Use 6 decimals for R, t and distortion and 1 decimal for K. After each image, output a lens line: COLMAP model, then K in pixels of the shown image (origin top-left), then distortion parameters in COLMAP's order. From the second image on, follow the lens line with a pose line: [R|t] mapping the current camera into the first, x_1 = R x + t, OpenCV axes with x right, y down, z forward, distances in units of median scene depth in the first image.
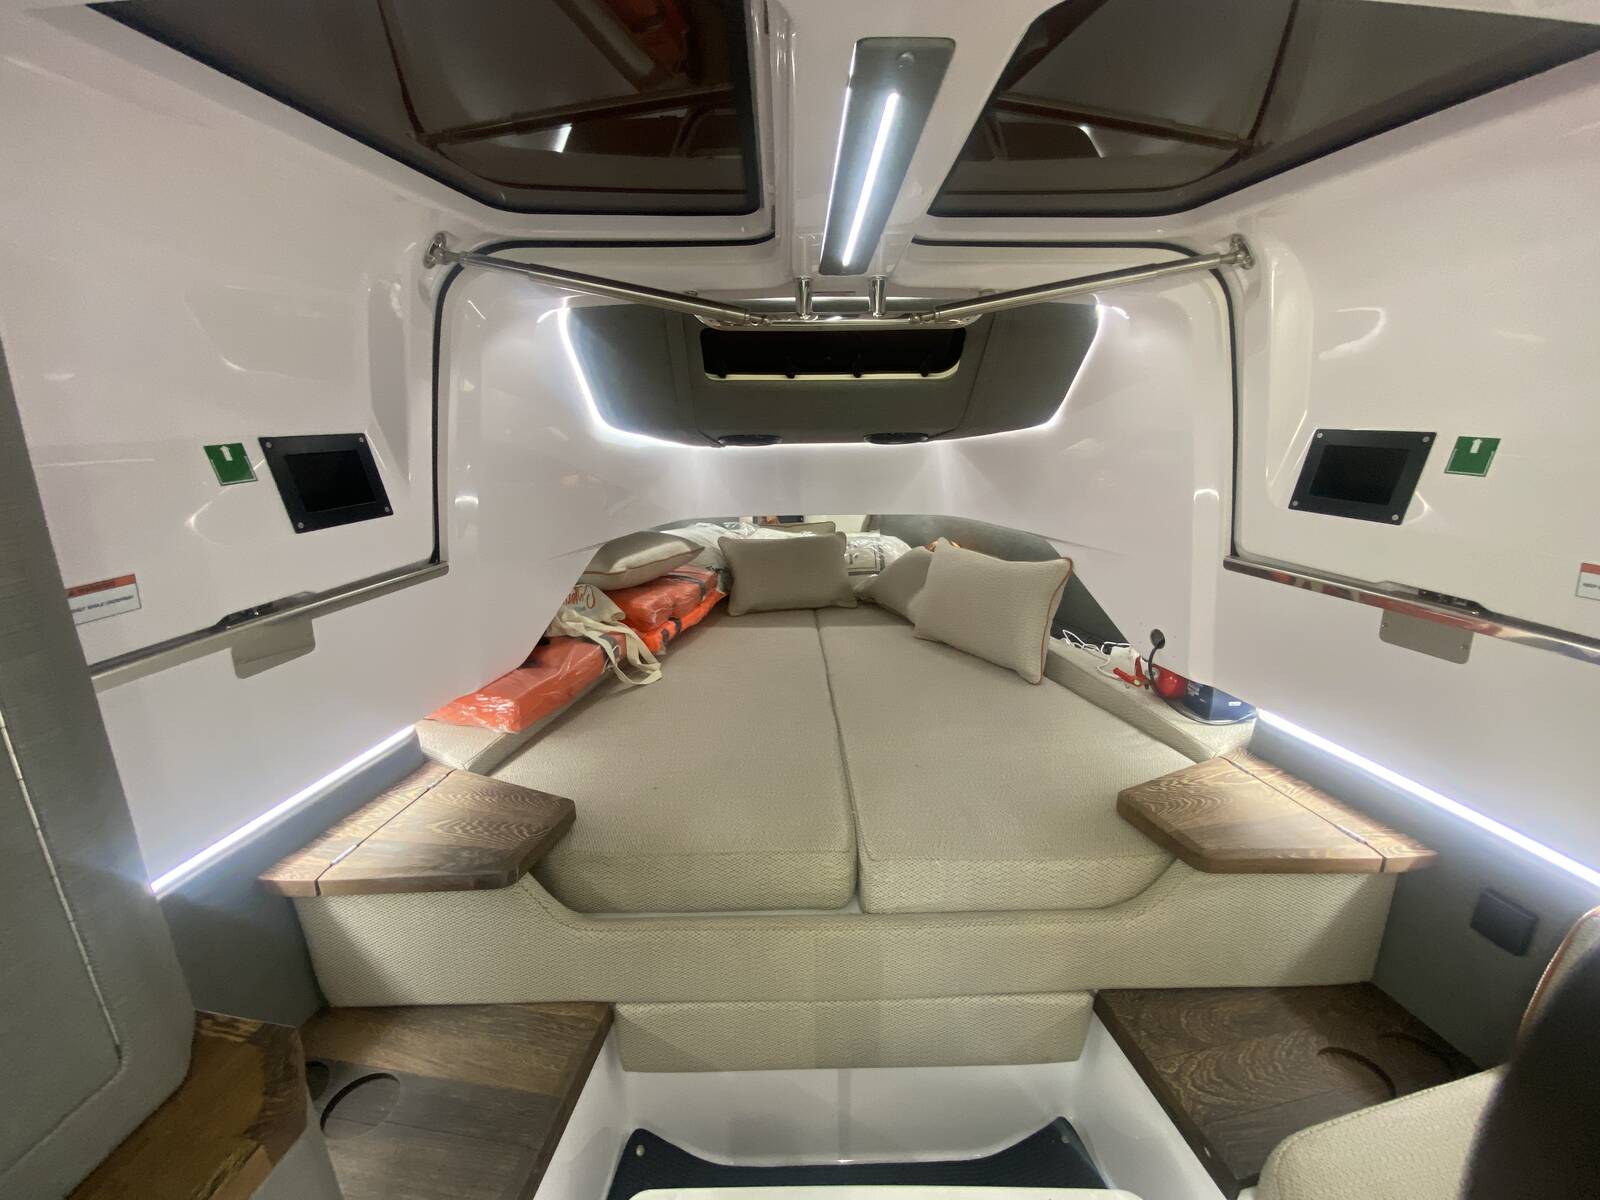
lens RADIAL K [[649.0, 0, 797.7], [0, 649.0, 598.8], [0, 0, 1]] dist [0.009915, -0.014445]
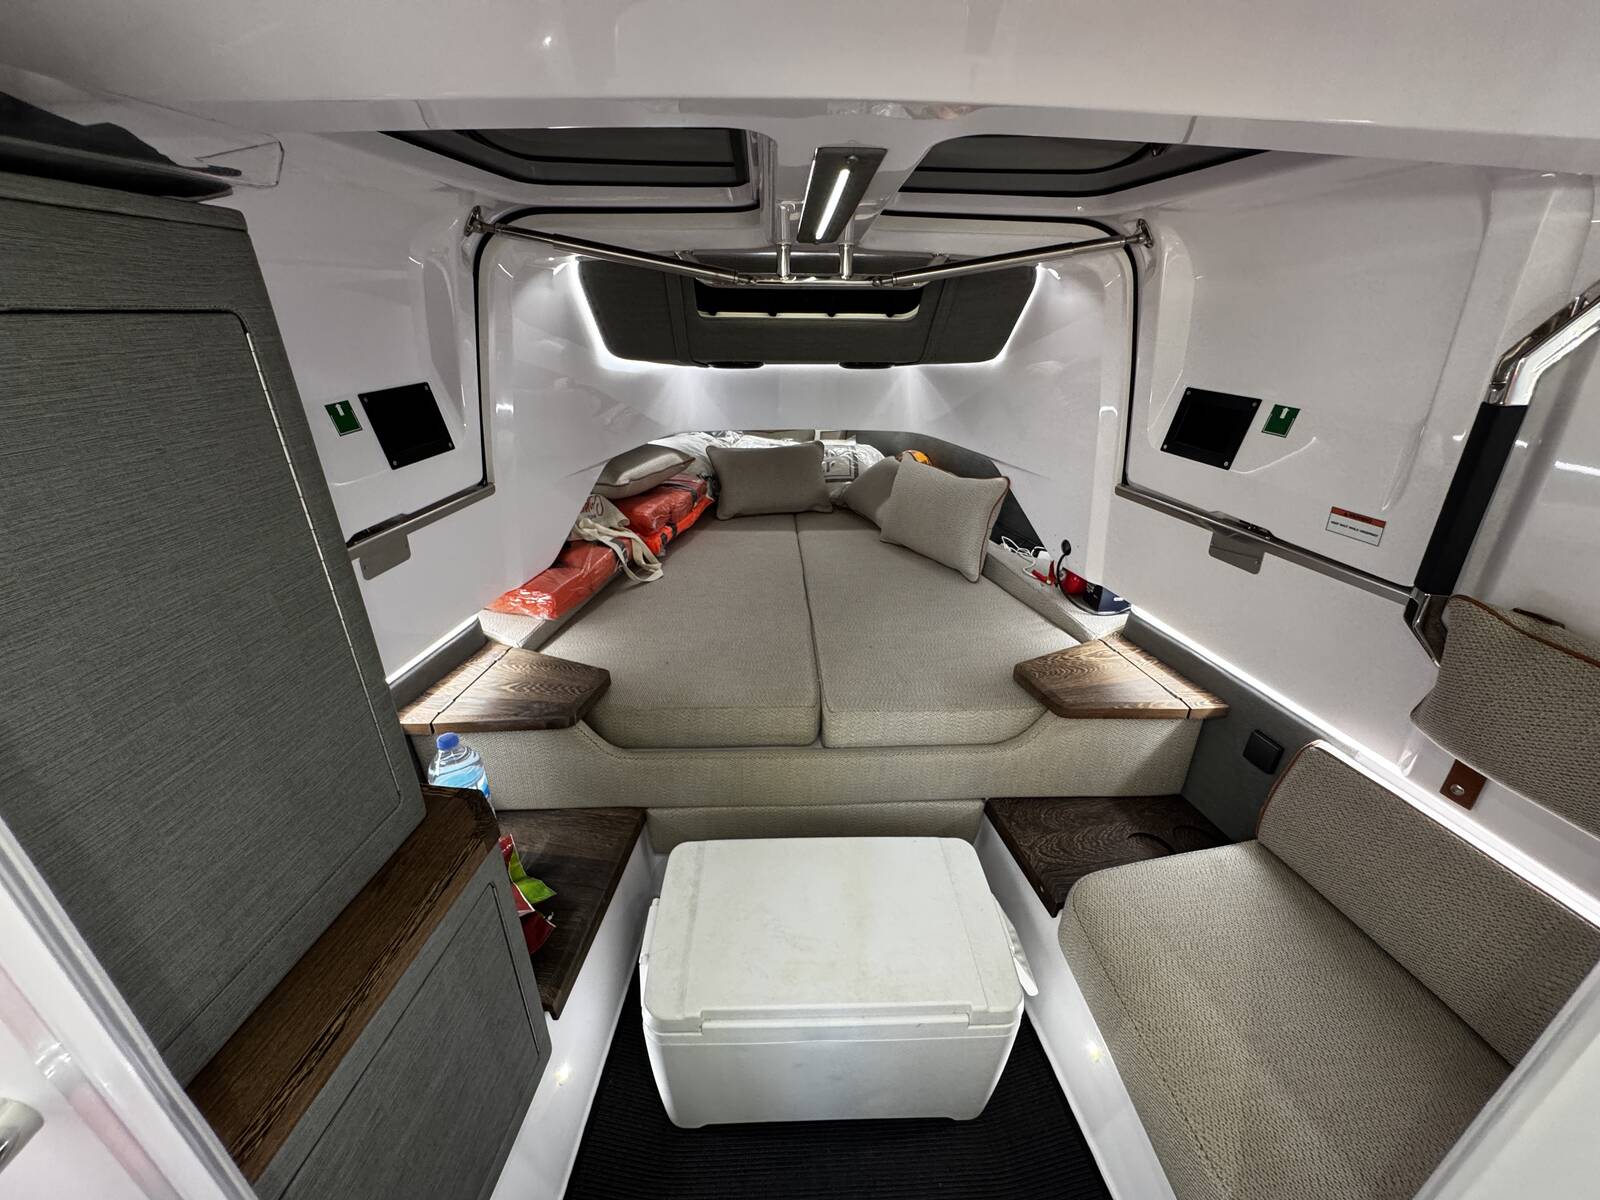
lens RADIAL K [[634.6, 0, 797.1], [0, 634.6, 602.8], [0, 0, 1]] dist [-0.004417, 0.000440]
pose [[0.999586, 0.003707, 0.028541, 0.003493], [-0.008625, 0.984674, 0.174191, -0.054711], [-0.027458, -0.174365, 0.984298, -0.265925]]
